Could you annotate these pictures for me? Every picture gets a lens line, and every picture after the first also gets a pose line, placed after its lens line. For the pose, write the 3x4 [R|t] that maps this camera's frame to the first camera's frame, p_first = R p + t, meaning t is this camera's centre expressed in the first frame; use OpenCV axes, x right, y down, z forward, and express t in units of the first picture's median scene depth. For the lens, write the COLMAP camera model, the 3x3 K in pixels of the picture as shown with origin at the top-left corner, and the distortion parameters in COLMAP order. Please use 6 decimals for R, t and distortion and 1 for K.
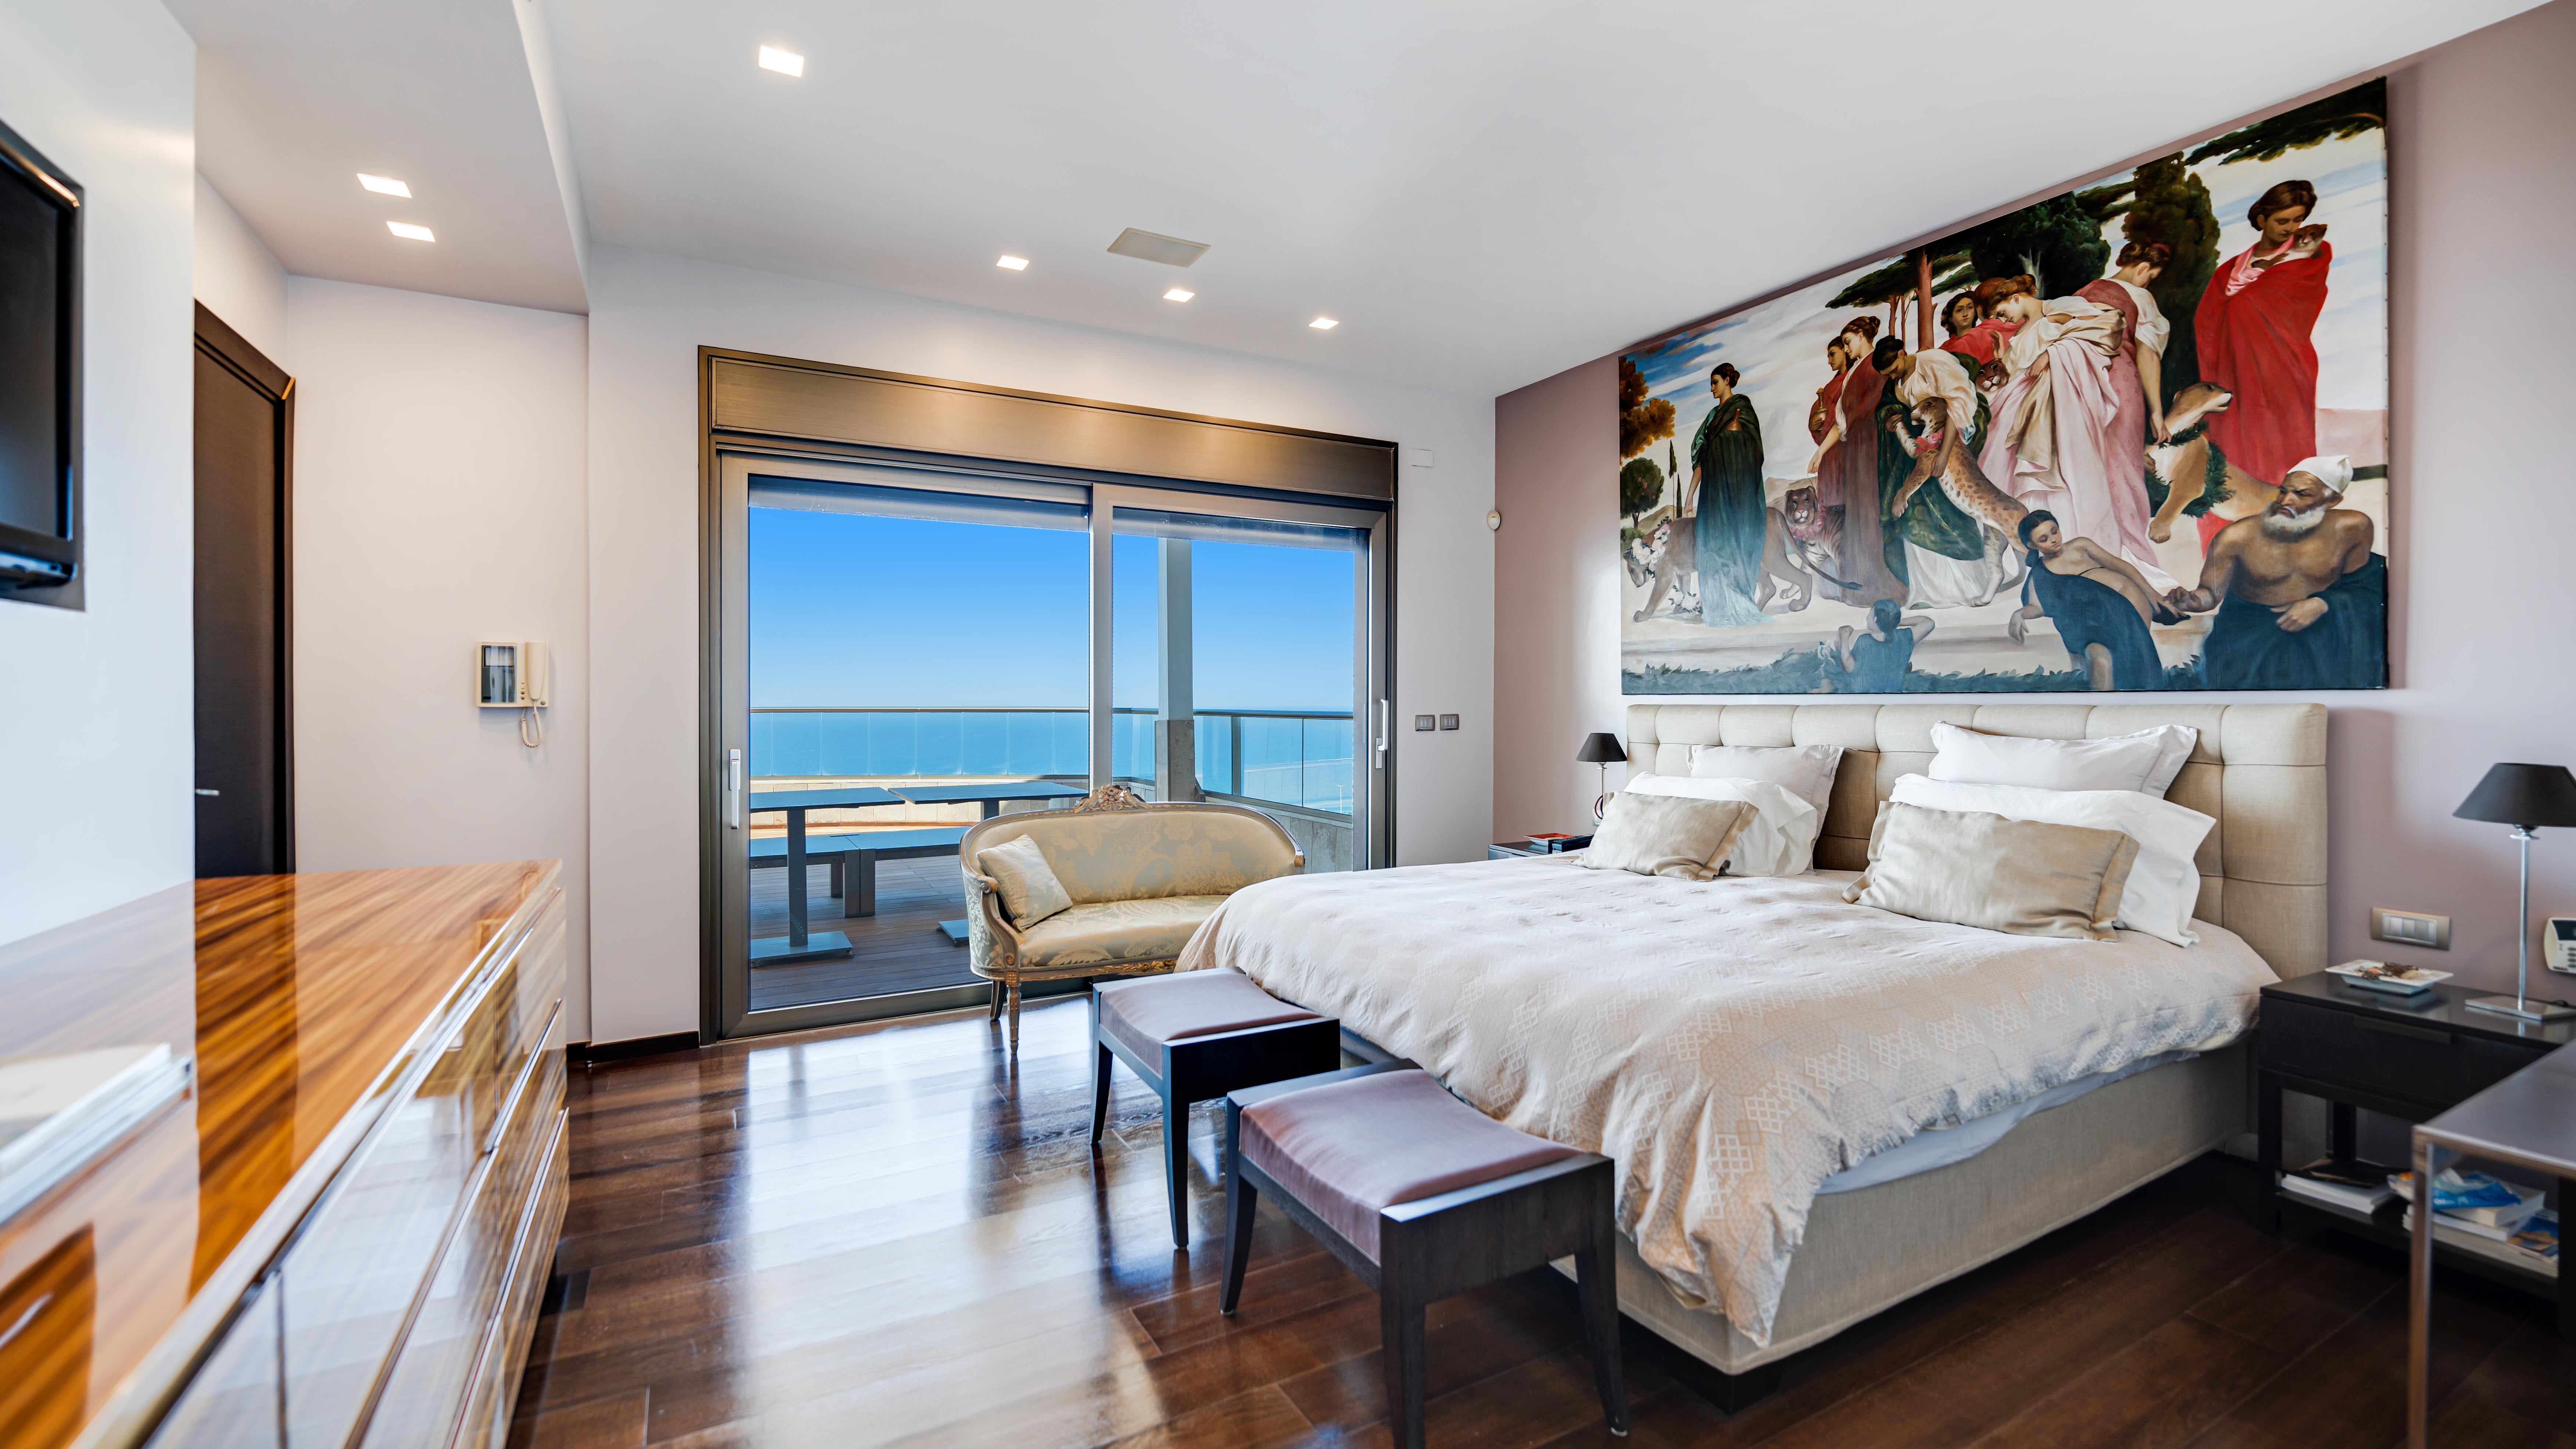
lens RADIAL K [[1067.5, 0, 1293.6], [0, 1067.5, 700.4], [0, 0, 1]] dist [-0.001248, -0.007176]
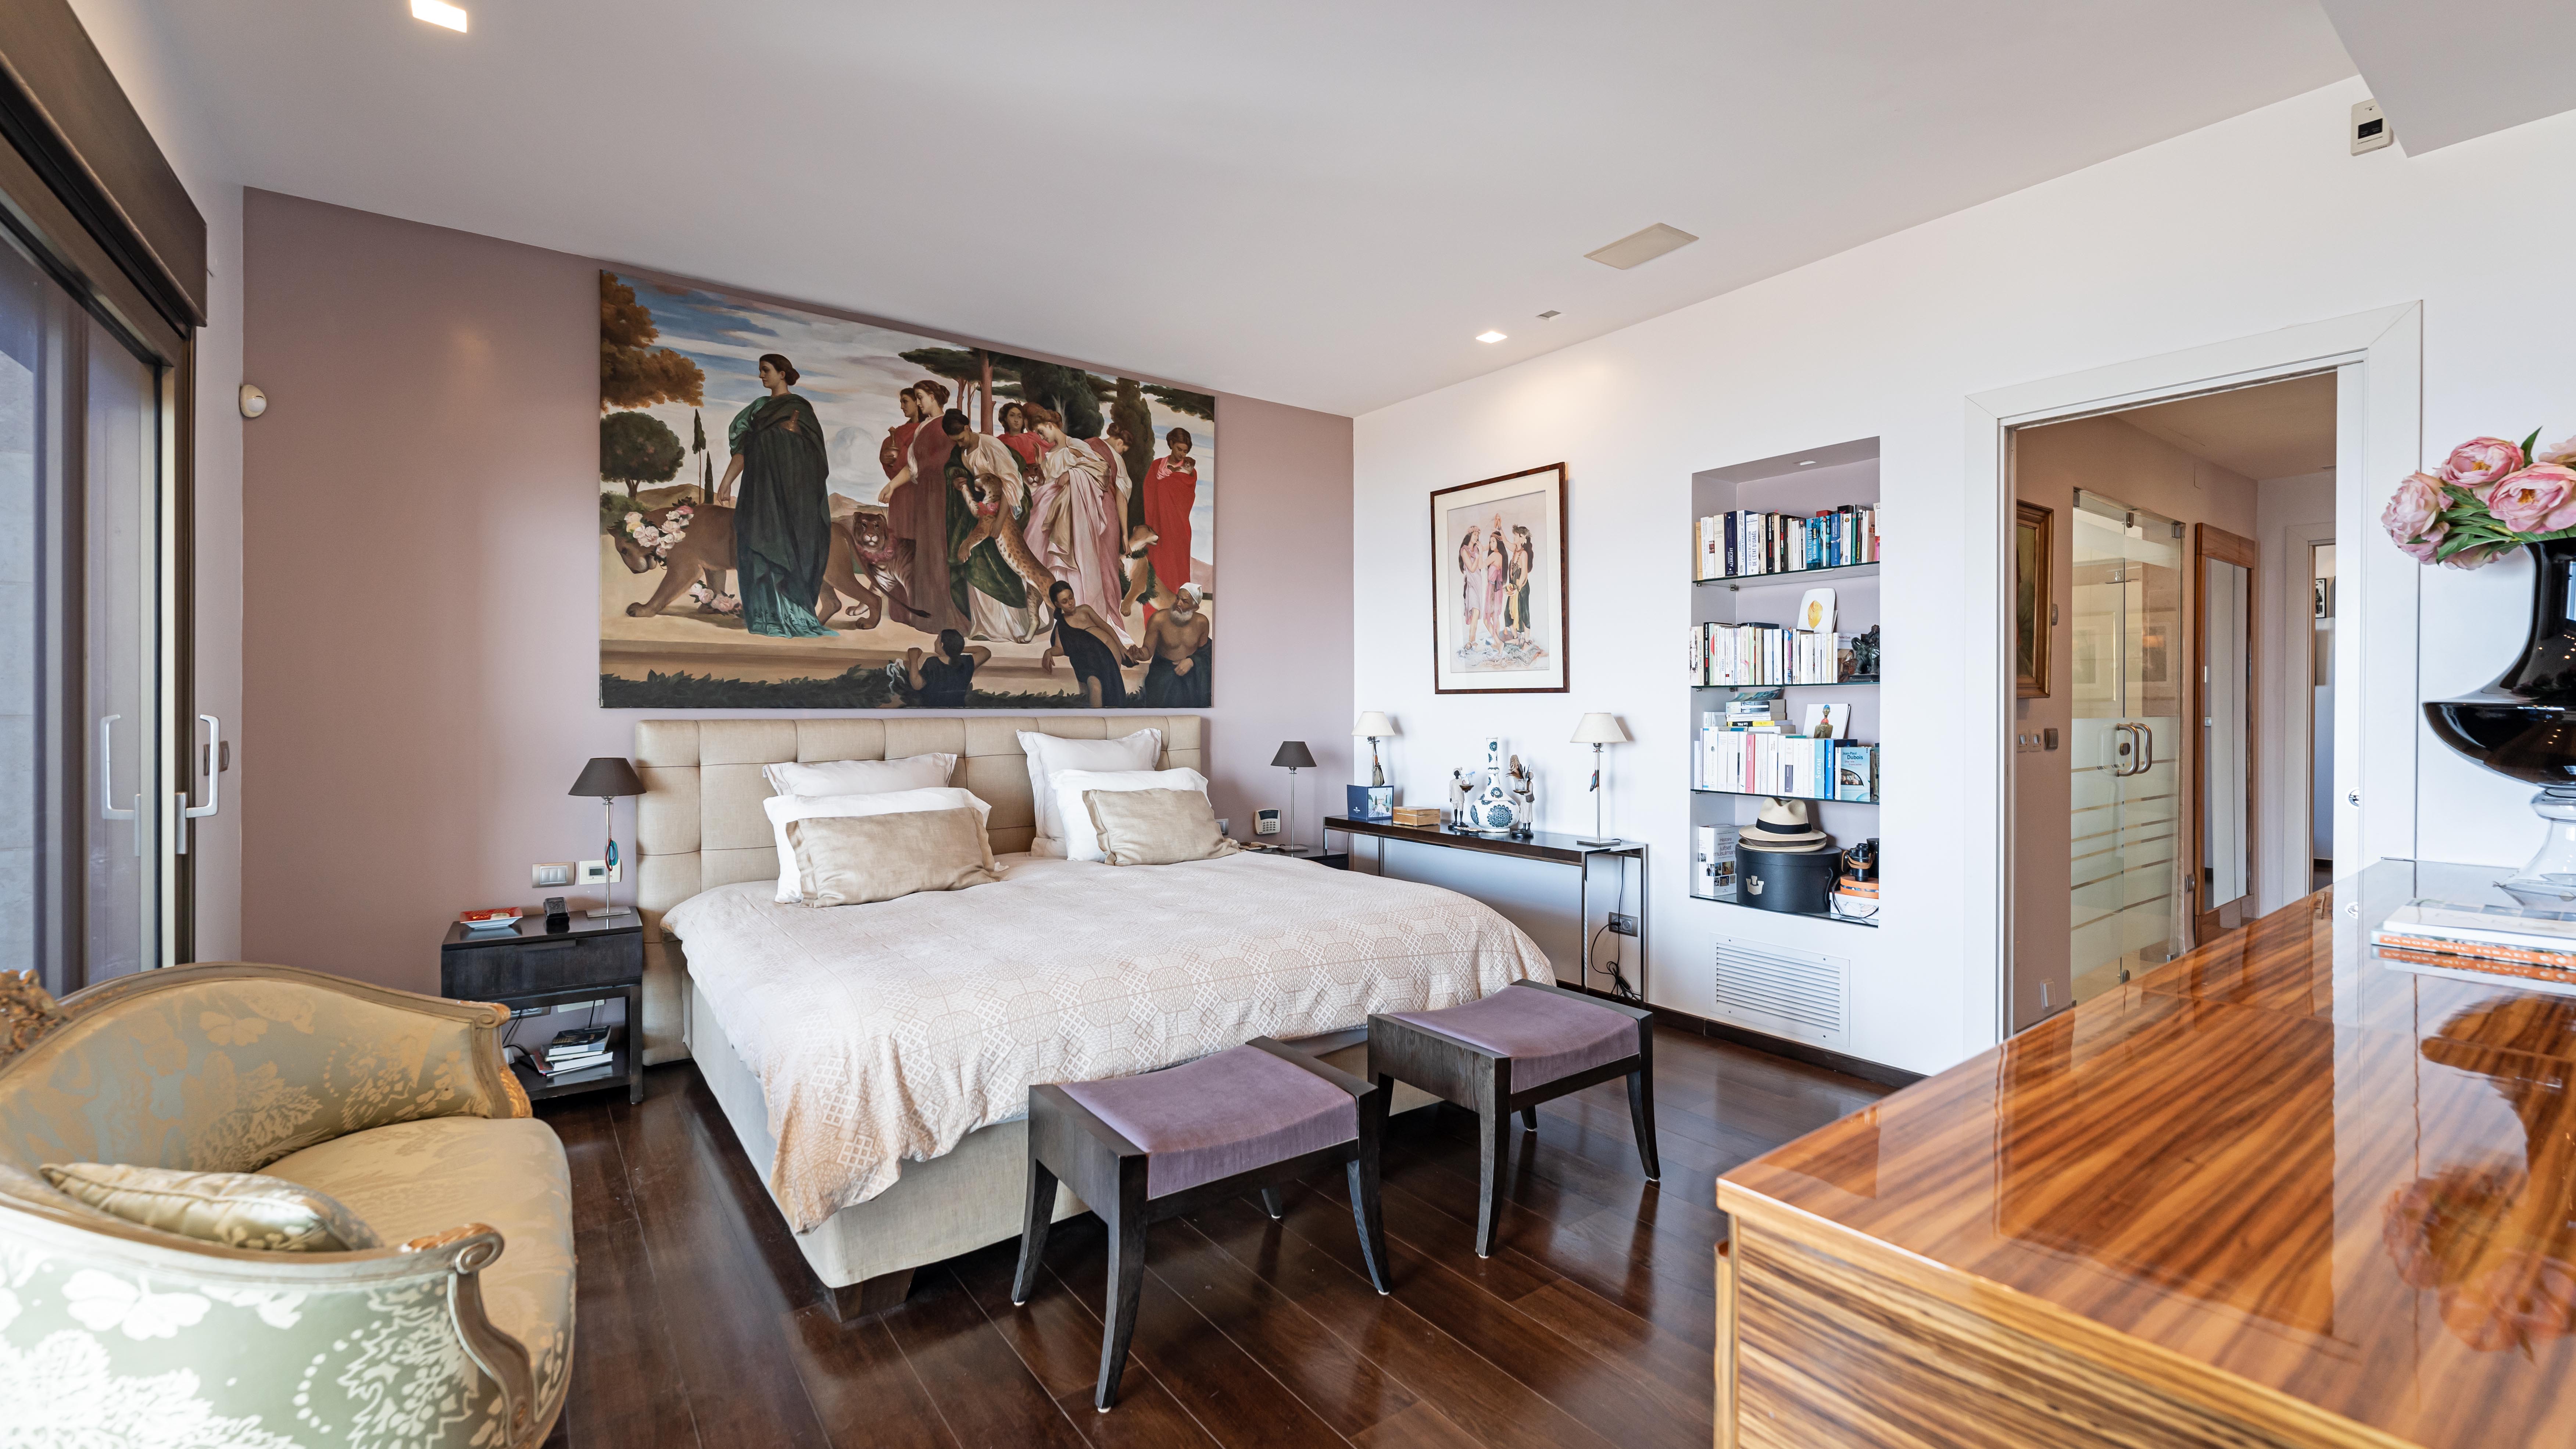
lens RADIAL K [[1067.5, 0, 1293.6], [0, 1067.5, 700.4], [0, 0, 1]] dist [-0.001248, -0.007176]
pose [[-0.126365, 0.002348, 0.991981, -0.712287], [-0.004590, 0.999985, -0.002951, -0.014252], [-0.991973, -0.004926, -0.126353, 0.817183]]
